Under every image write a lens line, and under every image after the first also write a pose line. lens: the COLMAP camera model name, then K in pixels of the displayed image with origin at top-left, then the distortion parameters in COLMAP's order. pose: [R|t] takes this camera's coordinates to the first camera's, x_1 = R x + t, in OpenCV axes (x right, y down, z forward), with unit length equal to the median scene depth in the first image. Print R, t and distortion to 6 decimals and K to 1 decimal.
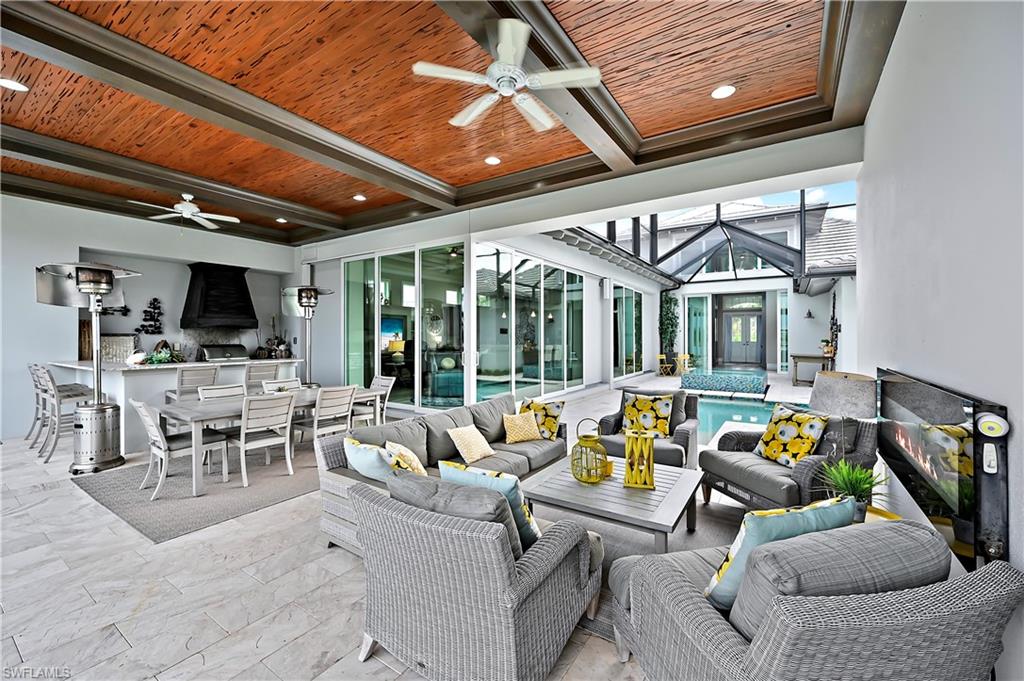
lens RADIAL K [[408.6, 0, 510.8], [0, 408.6, 335.3], [0, 0, 1]] dist [-0.002646, 0.000929]
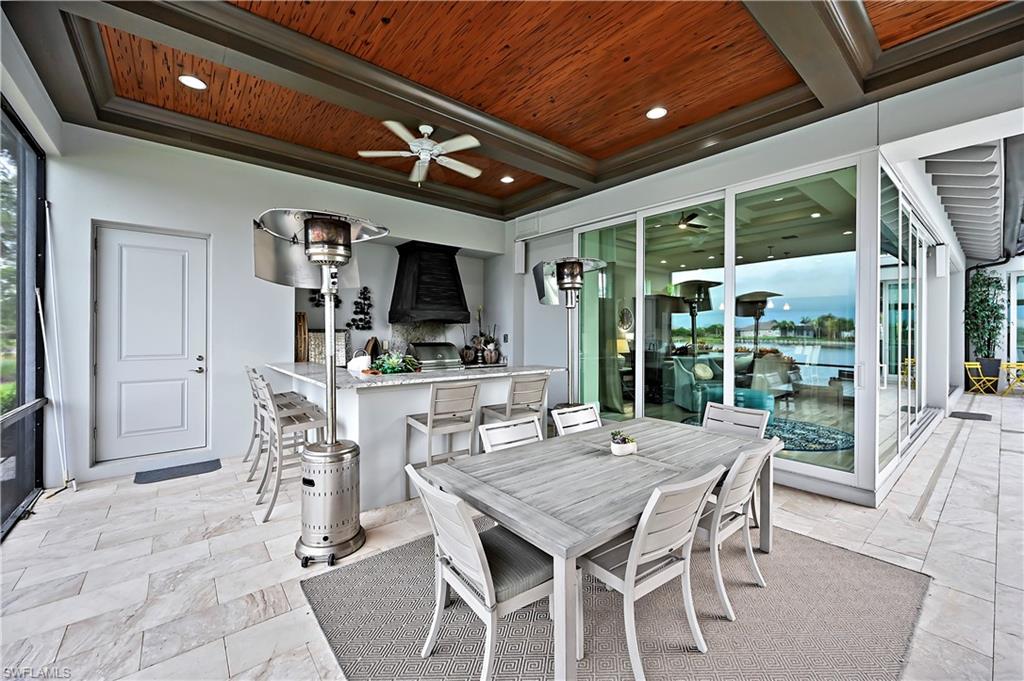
lens RADIAL K [[408.6, 0, 517.2], [0, 408.6, 334.3], [0, 0, 1]] dist [-0.002646, 0.000929]
pose [[0.958485, 0.005996, -0.285078, -0.339281], [-0.004006, 0.999963, 0.007562, -0.001431], [0.285113, -0.006106, 0.958474, 0.292088]]
